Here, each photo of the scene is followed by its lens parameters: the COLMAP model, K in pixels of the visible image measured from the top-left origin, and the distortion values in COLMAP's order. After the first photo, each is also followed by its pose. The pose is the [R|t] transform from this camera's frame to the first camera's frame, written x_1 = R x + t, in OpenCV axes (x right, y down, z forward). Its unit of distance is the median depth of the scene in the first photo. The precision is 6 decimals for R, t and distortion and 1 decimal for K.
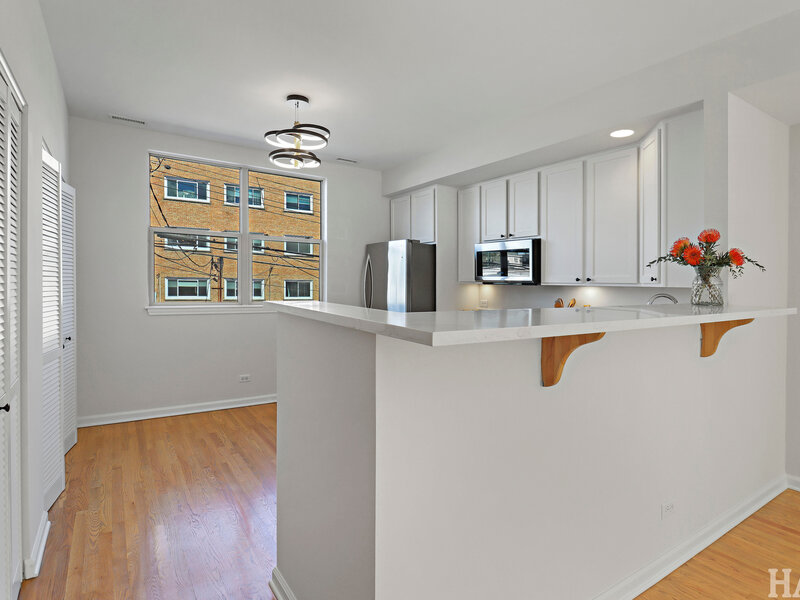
lens RADIAL K [[455.5, 0, 415.5], [0, 455.5, 306.6], [0, 0, 1]] dist [-0.004844, -0.008508]
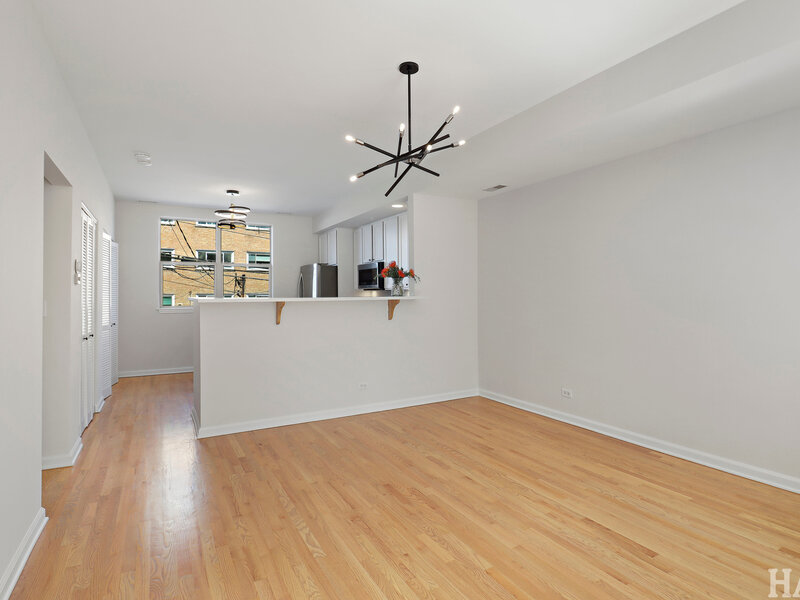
lens RADIAL K [[455.5, 0, 403.1], [0, 455.5, 297.0], [0, 0, 1]] dist [-0.004844, -0.008508]
pose [[0.995774, -0.023586, -0.088760, 0.404860], [0.019260, 0.998599, -0.049284, 0.050634], [0.089798, 0.047367, 0.994833, -0.522936]]
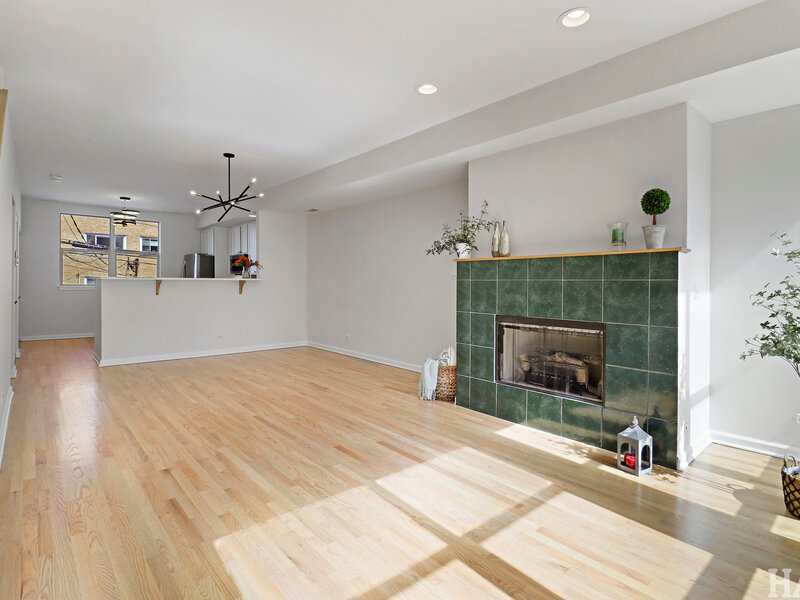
lens RADIAL K [[424.8, 0, 403.1], [0, 424.8, 294.3], [0, 0, 1]] dist [-0.006871, -0.003902]
pose [[0.990961, -0.011865, 0.133623, 0.625857], [0.015031, 0.999629, -0.022707, 0.090973], [-0.133304, 0.024510, 0.990772, -0.984071]]
